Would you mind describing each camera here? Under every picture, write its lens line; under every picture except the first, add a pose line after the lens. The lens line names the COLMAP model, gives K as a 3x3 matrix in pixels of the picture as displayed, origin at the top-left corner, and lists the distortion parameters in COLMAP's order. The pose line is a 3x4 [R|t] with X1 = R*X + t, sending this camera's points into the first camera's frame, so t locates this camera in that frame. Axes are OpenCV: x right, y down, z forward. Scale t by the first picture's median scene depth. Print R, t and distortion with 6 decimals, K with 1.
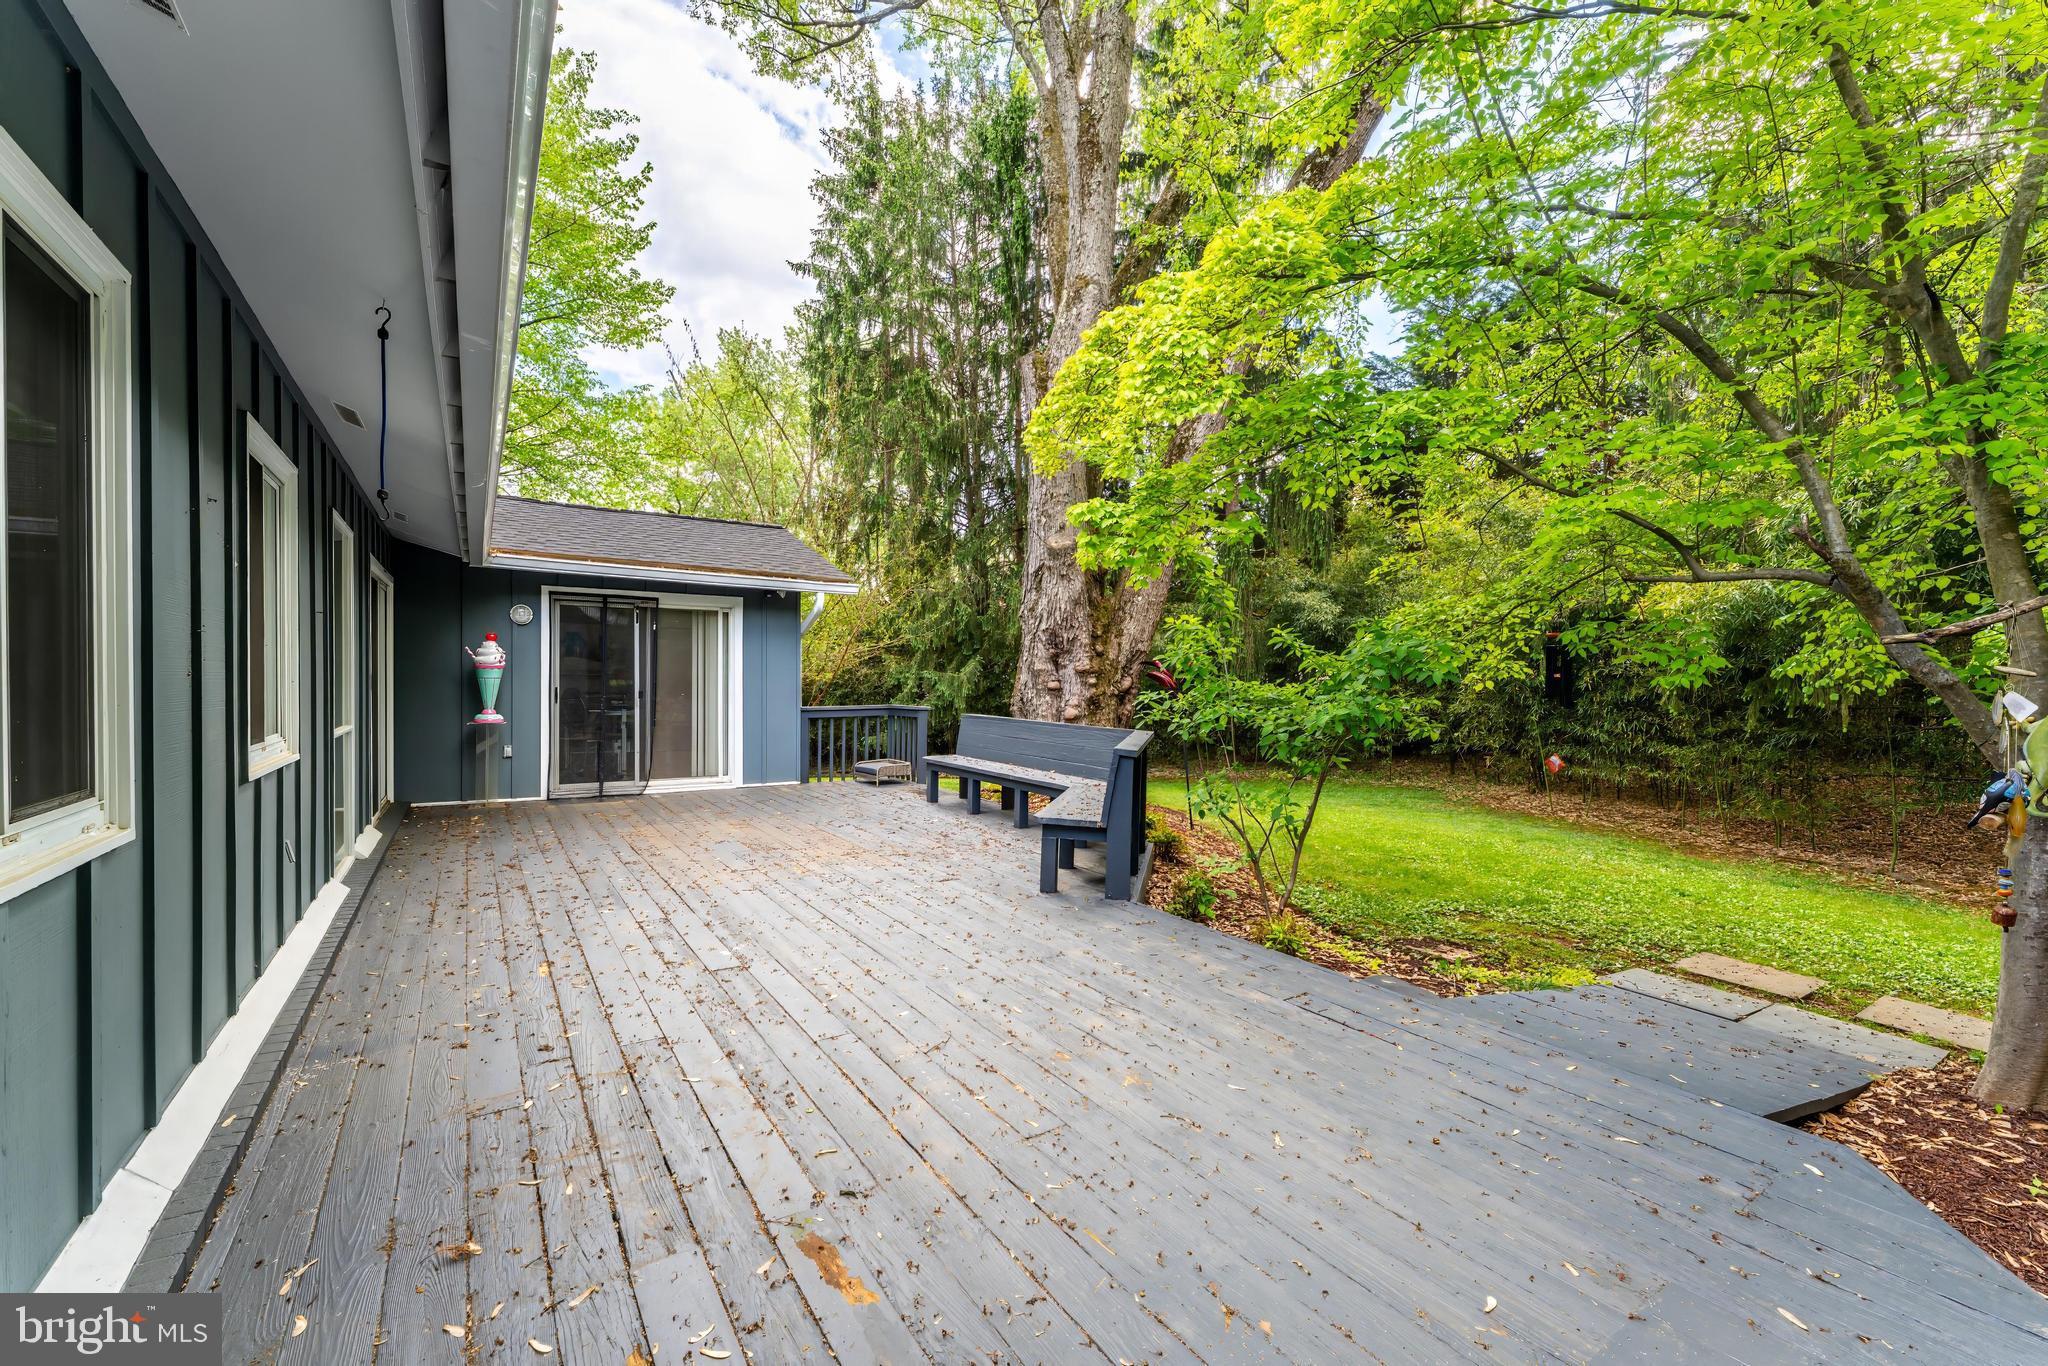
lens RADIAL K [[827.5, 0, 1024.1], [0, 827.5, 675.0], [0, 0, 1]] dist [0.008956, -0.000193]
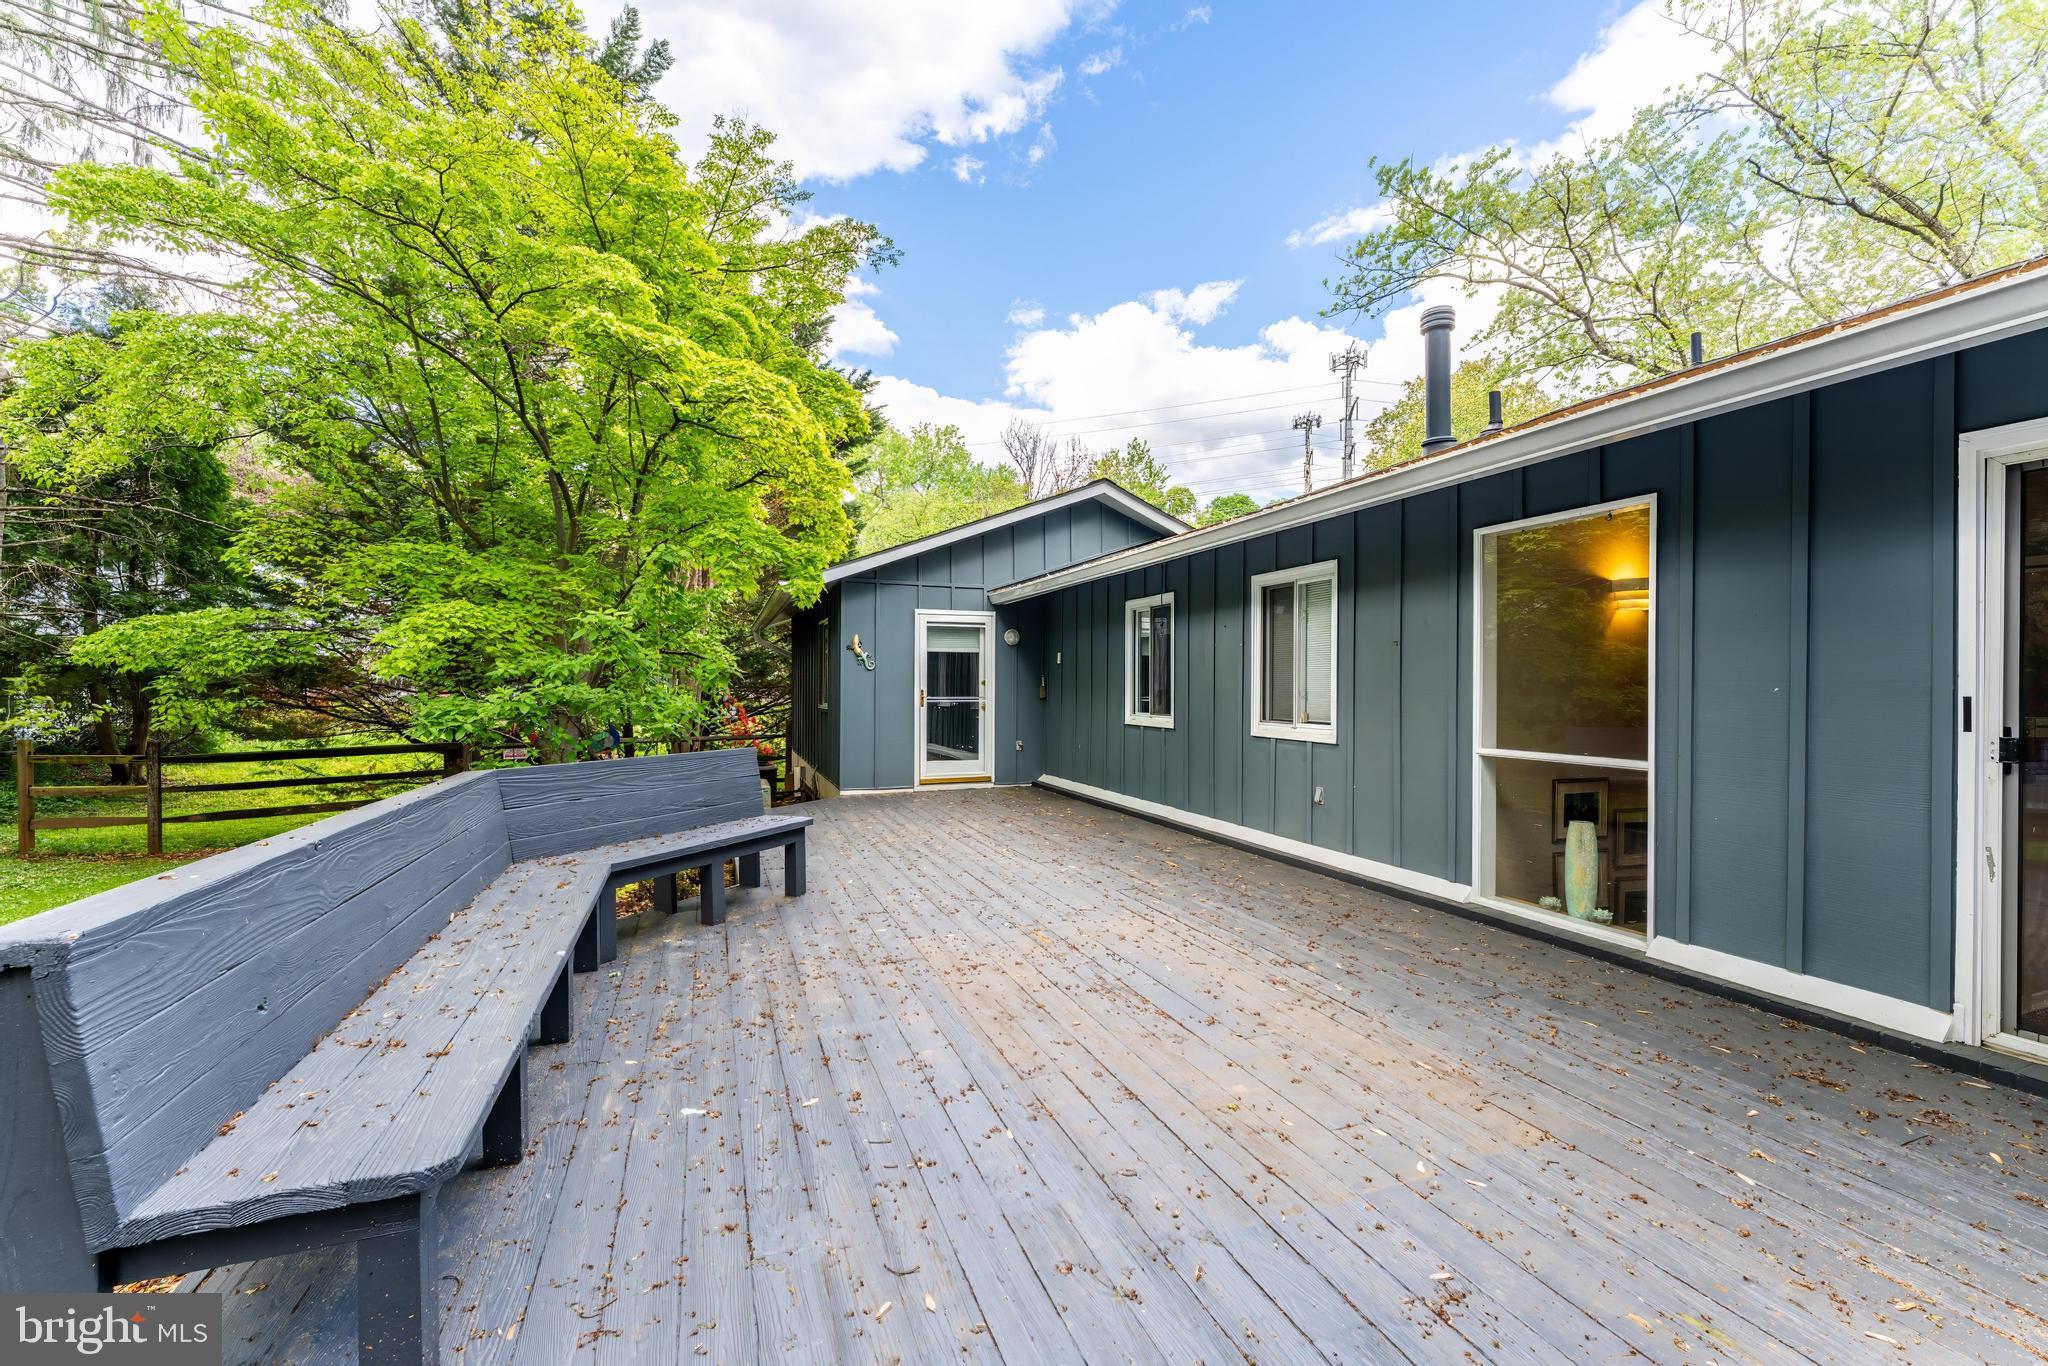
lens RADIAL K [[827.5, 0, 1024.1], [0, 827.5, 675.0], [0, 0, 1]] dist [0.008956, -0.000193]
pose [[-0.974064, -0.011148, 0.225996, -0.568327], [-0.013559, 0.999866, -0.009119, -0.005180], [-0.225864, -0.011946, -0.974086, 2.329361]]
